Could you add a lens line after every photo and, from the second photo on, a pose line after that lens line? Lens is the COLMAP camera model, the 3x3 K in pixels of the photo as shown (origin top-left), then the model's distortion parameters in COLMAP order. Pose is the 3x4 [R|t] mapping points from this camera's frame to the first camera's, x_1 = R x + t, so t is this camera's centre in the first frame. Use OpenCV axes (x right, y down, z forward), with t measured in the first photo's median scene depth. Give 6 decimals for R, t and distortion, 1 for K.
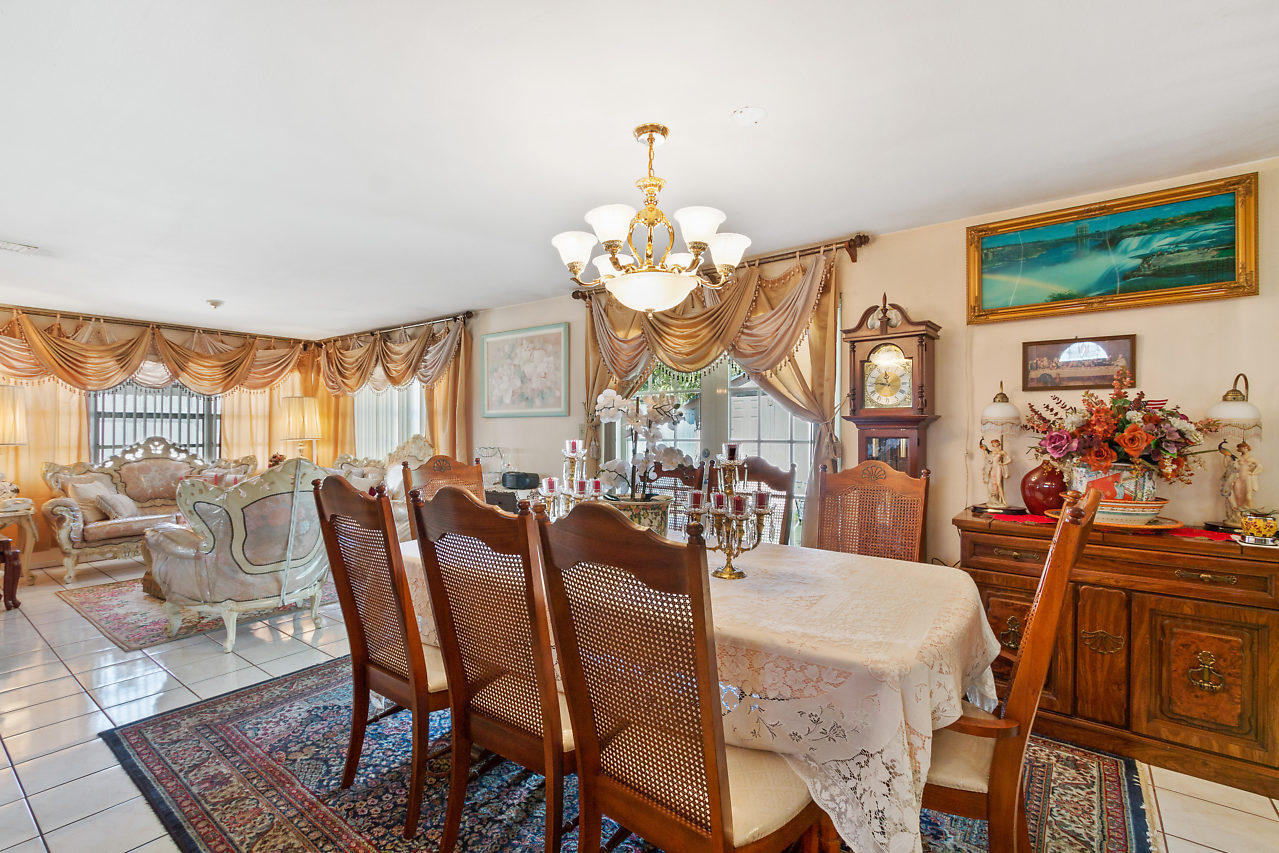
lens RADIAL K [[582.6, 0, 631.2], [0, 582.6, 428.7], [0, 0, 1]] dist [0.002694, -0.001381]
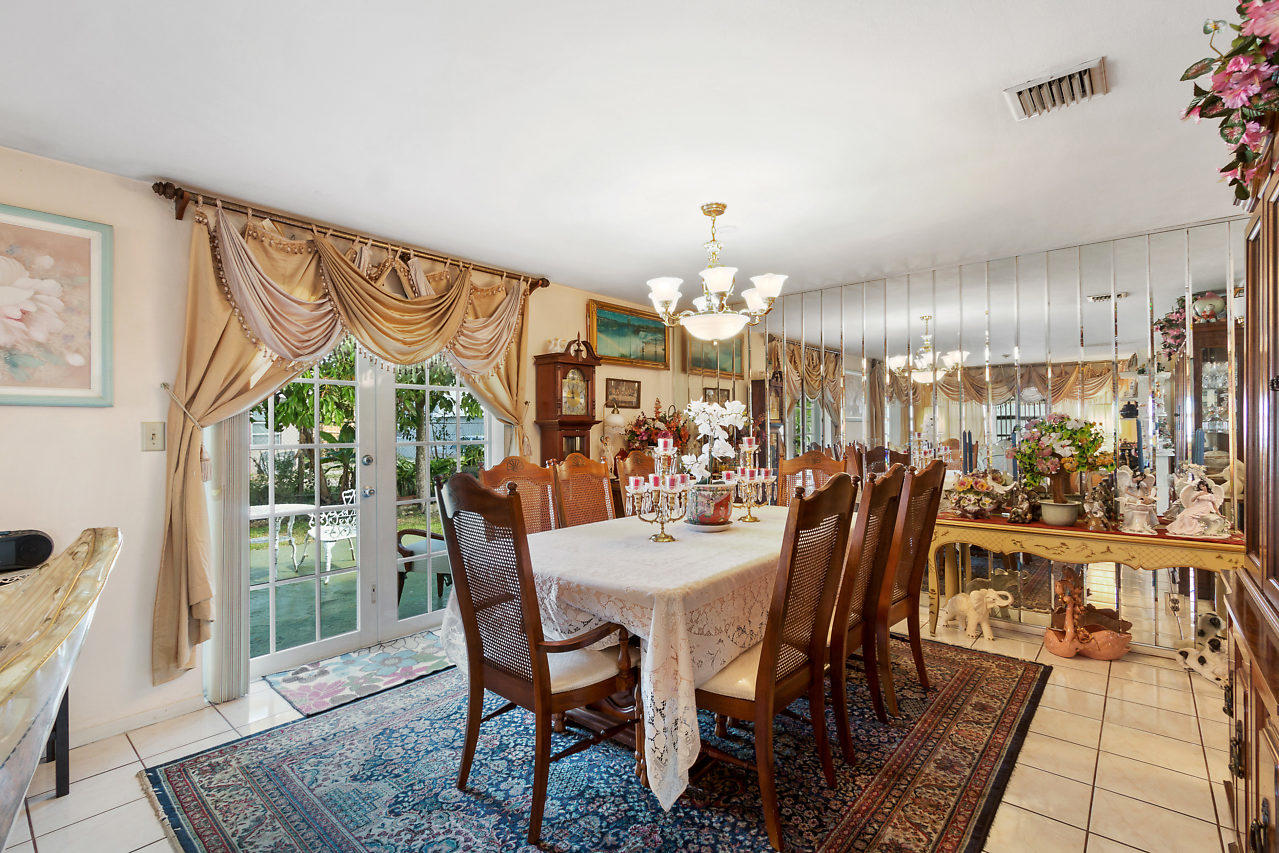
lens RADIAL K [[582.6, 0, 636.8], [0, 582.6, 433.6], [0, 0, 1]] dist [0.002694, -0.001381]
pose [[0.055541, -0.006595, 0.998435, -0.513456], [0.002128, 0.999977, 0.006487, -0.000074], [-0.998454, 0.001765, 0.055554, 0.429578]]
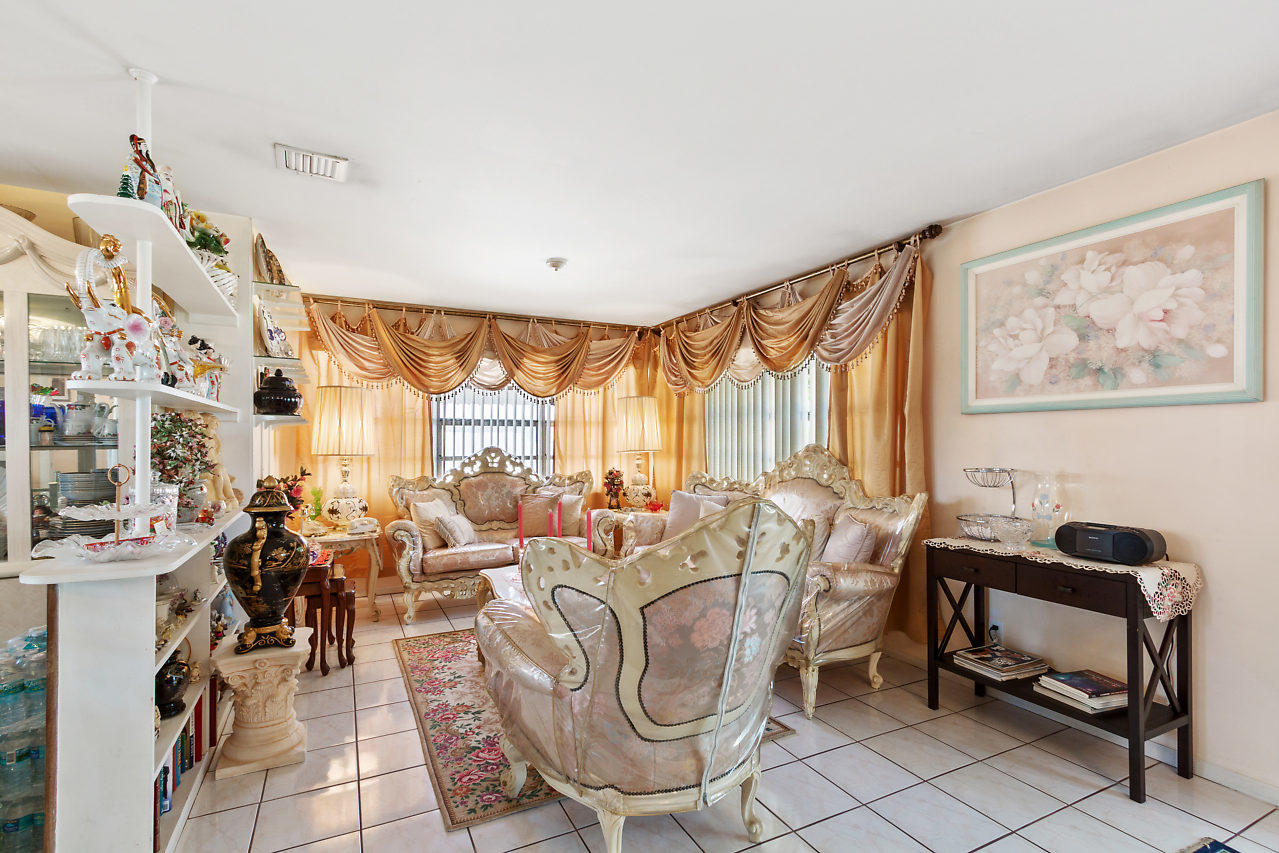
lens RADIAL K [[582.6, 0, 620.8], [0, 582.6, 441.8], [0, 0, 1]] dist [0.002694, -0.001381]
pose [[0.891785, -0.000720, -0.452458, -0.282948], [0.001566, 0.999998, 0.001495, 0.005475], [0.452456, -0.002042, 0.891784, 0.351081]]
